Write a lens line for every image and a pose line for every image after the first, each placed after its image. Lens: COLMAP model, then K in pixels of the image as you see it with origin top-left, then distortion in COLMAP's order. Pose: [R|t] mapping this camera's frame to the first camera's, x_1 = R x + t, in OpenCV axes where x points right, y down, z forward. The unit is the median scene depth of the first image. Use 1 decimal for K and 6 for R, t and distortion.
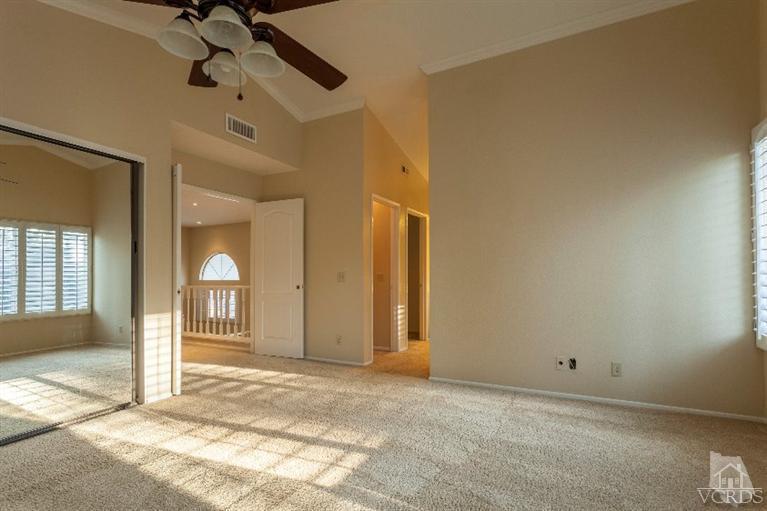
lens RADIAL K [[373.5, 0, 384.7], [0, 373.5, 270.3], [0, 0, 1]] dist [0.001700, 0.000309]
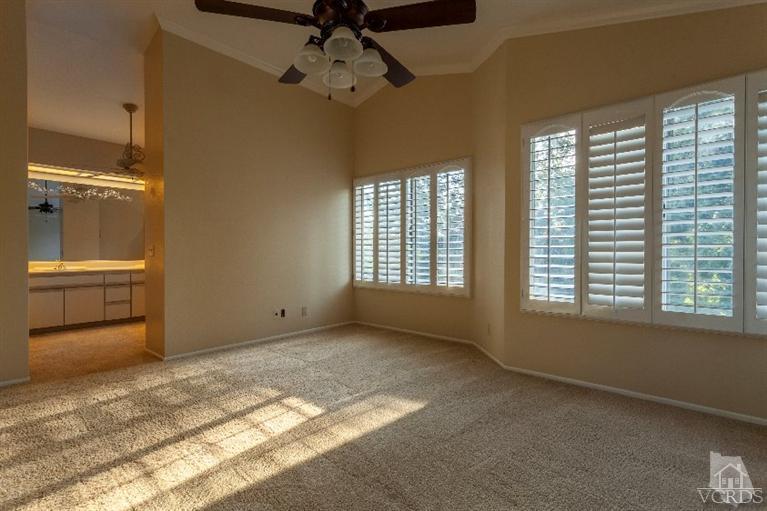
lens RADIAL K [[370.1, 0, 386.5], [0, 370.1, 256.1], [0, 0, 1]] dist [-0.003193, -0.000384]
pose [[0.244041, -0.009238, 0.969721, -1.002380], [-0.016440, 0.999772, 0.013662, 0.008194], [-0.969626, -0.019276, 0.243833, 0.357475]]
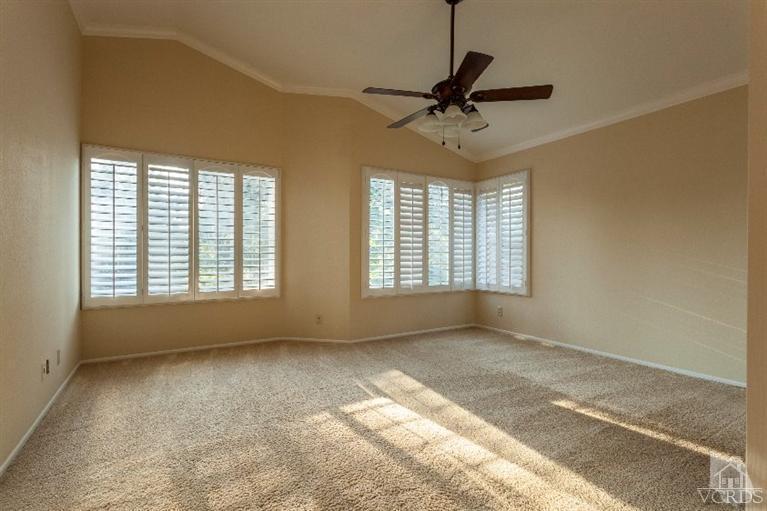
lens RADIAL K [[370.1, 0, 386.5], [0, 370.1, 256.1], [0, 0, 1]] dist [-0.003193, -0.000384]
pose [[-0.864697, 0.001550, 0.502292, -0.657583], [-0.007569, 0.999841, -0.016116, 0.032077], [-0.502238, -0.017737, -0.864548, 1.690487]]
